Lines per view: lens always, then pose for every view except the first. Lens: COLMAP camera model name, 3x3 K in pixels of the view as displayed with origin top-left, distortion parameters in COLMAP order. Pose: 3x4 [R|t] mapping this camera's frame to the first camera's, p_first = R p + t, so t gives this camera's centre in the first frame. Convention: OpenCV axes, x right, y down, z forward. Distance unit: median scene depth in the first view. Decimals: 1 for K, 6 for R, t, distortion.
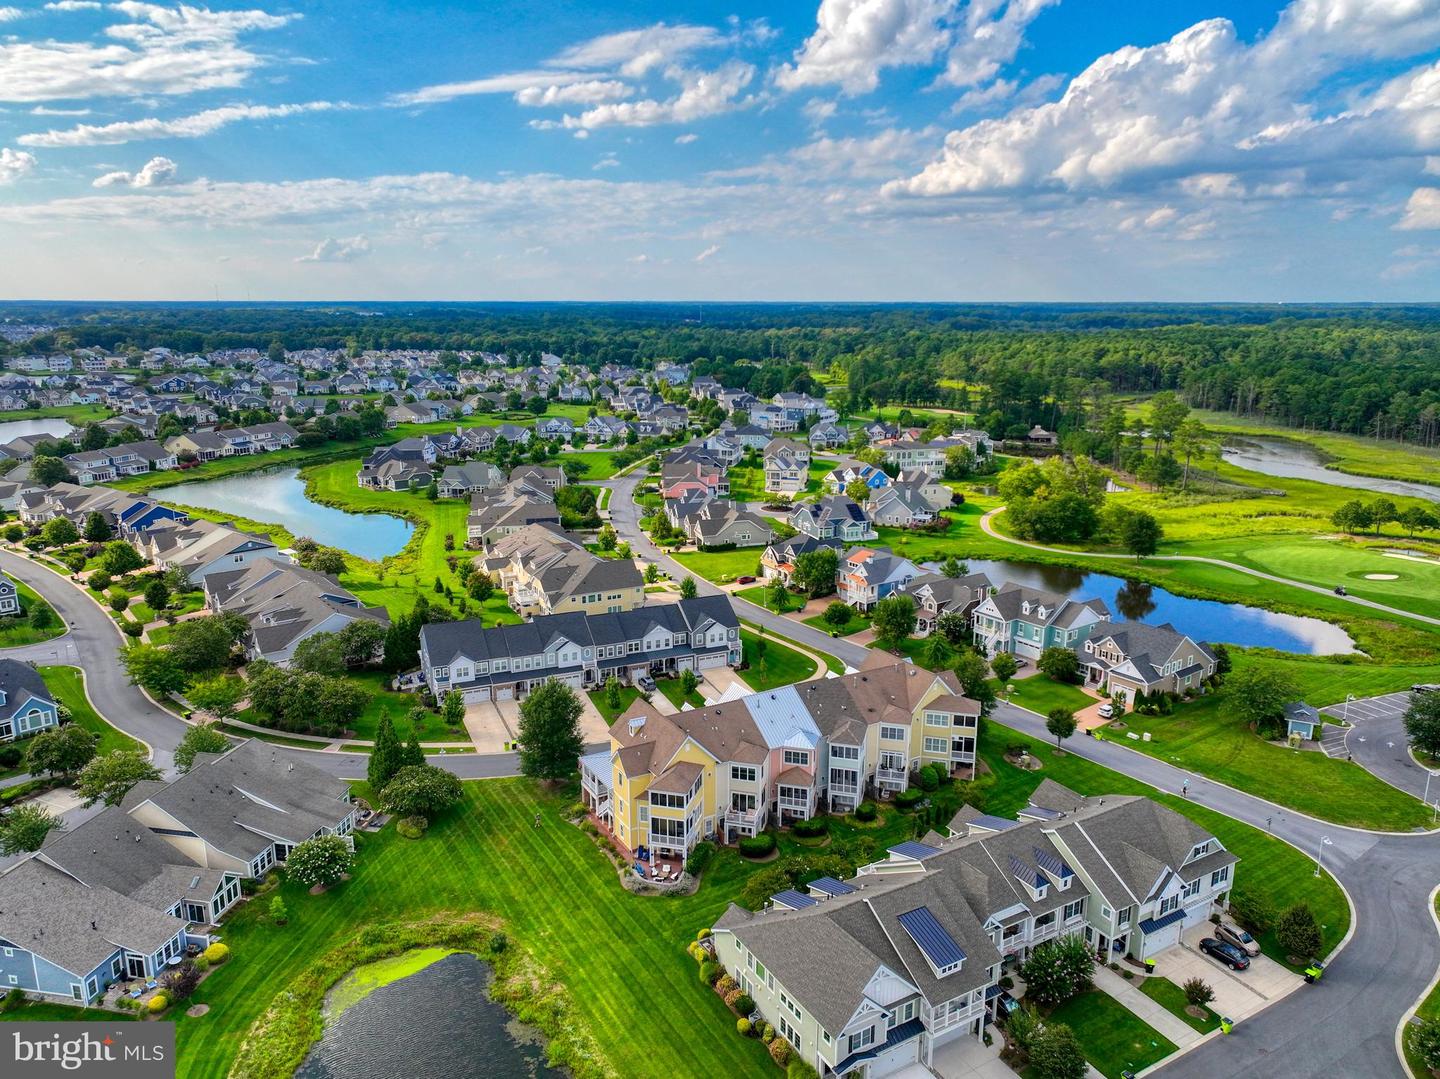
lens RADIAL K [[1010.0, 0, 723.0], [0, 1010.0, 535.1], [0, 0, 1]] dist [0.000726, 0.010583]
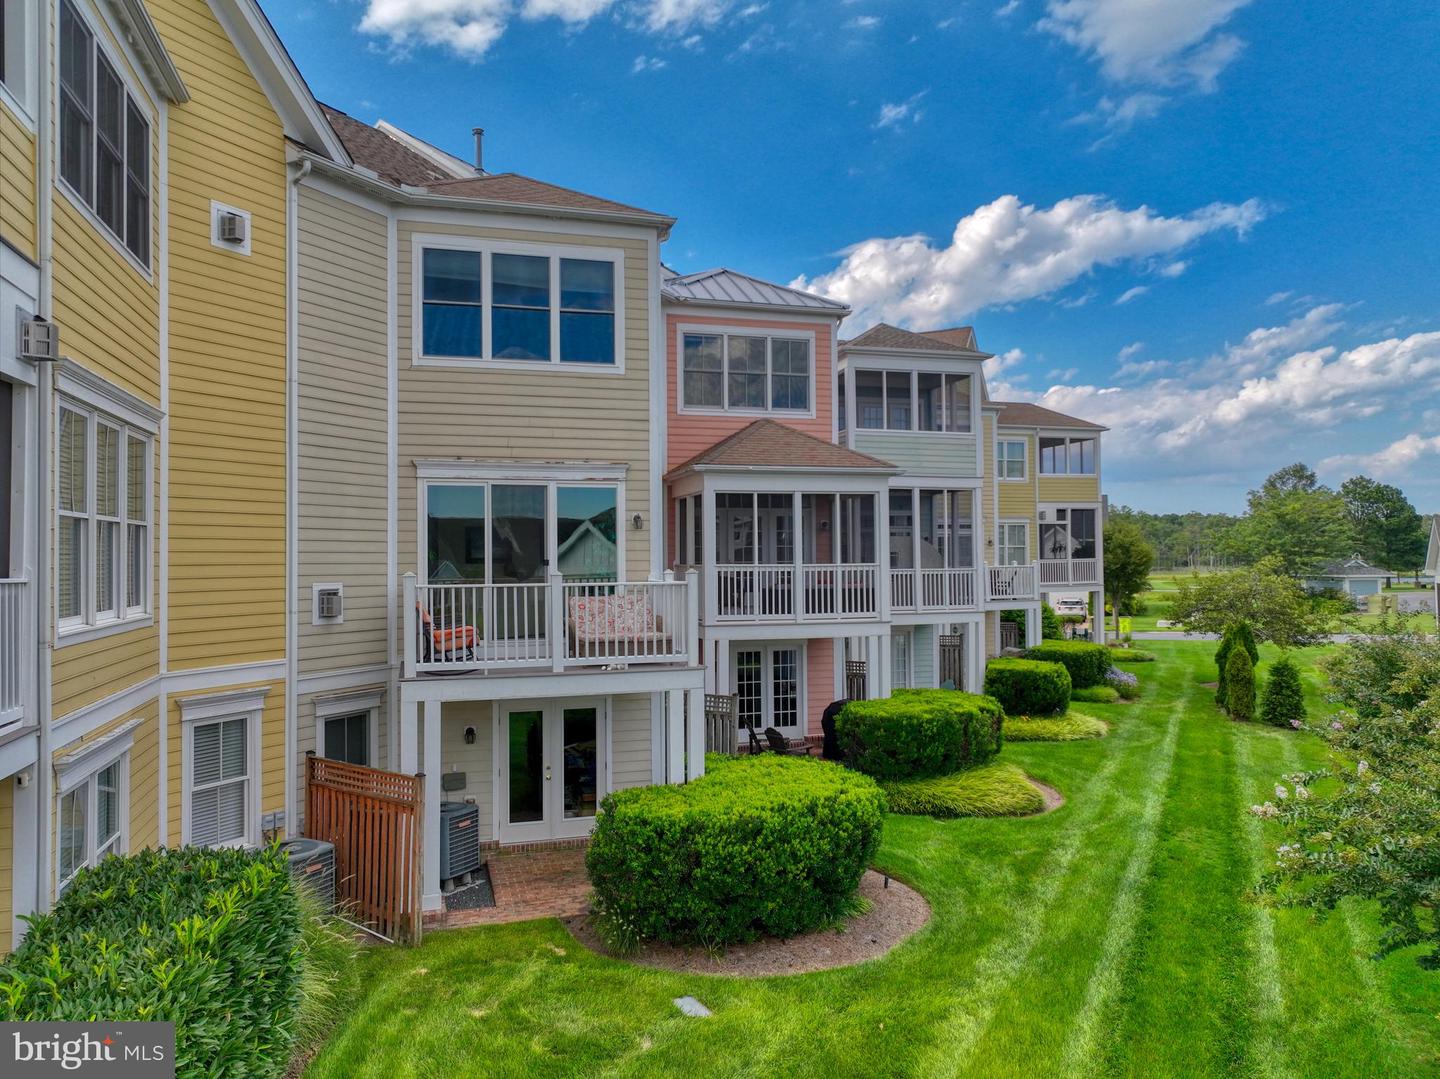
lens RADIAL K [[1010.0, 0, 723.0], [0, 1010.0, 535.1], [0, 0, 1]] dist [0.000726, 0.010583]
pose [[0.851475, 0.004784, 0.524374, -0.023780], [0.127043, 0.968287, -0.215127, 0.286268], [-0.508774, 0.249793, 0.823864, 0.865904]]
